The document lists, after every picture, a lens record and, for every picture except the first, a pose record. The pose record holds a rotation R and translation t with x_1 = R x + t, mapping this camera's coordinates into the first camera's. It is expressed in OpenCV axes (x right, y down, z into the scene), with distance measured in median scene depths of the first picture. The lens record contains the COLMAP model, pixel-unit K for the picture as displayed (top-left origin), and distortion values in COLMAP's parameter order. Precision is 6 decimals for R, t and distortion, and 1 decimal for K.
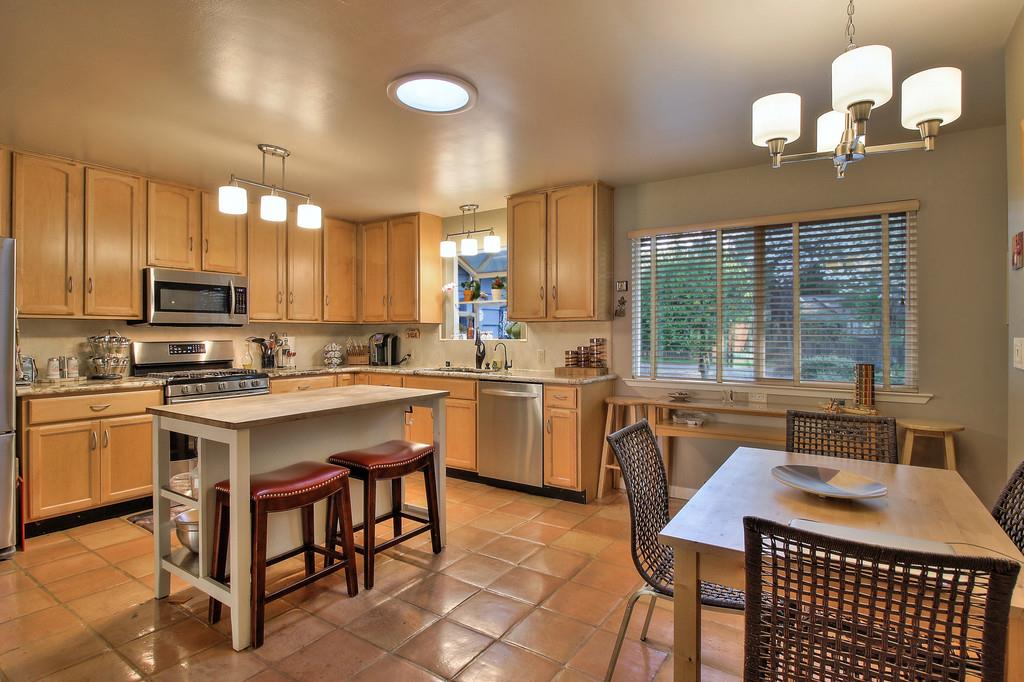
lens RADIAL K [[518.8, 0, 510.6], [0, 518.8, 329.1], [0, 0, 1]] dist [0.000518, -0.000268]
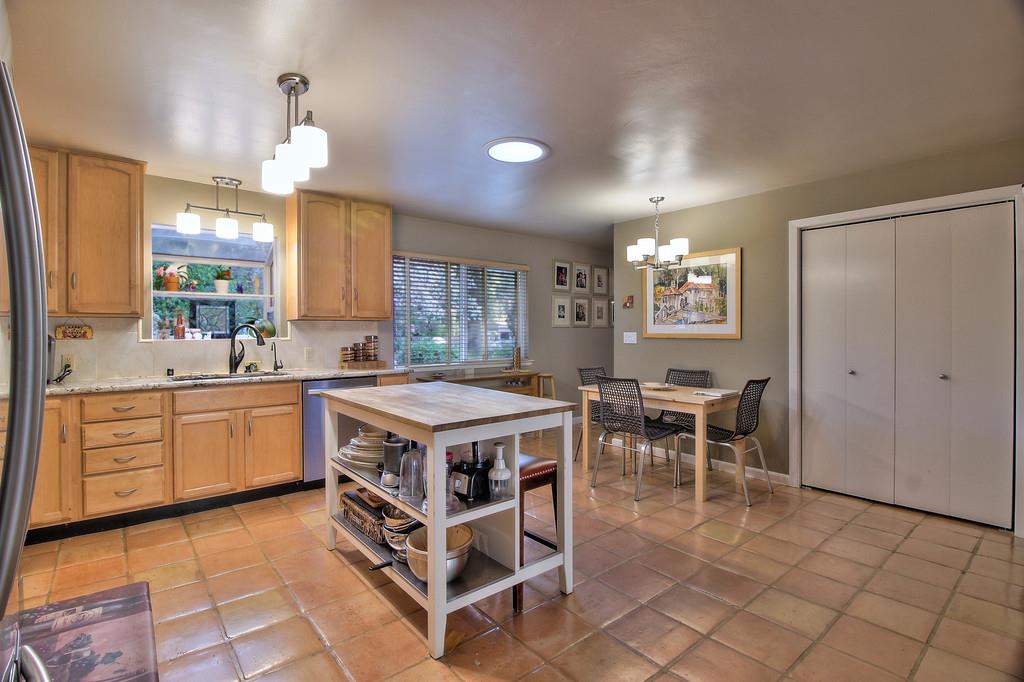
lens RADIAL K [[488.3, 0, 509.8], [0, 488.3, 330.6], [0, 0, 1]] dist [-0.001345, -0.000903]
pose [[0.259506, 0.004767, 0.965730, -0.693615], [-0.004004, 0.999985, -0.003861, 0.007777], [-0.965733, -0.002865, 0.259521, 0.349486]]
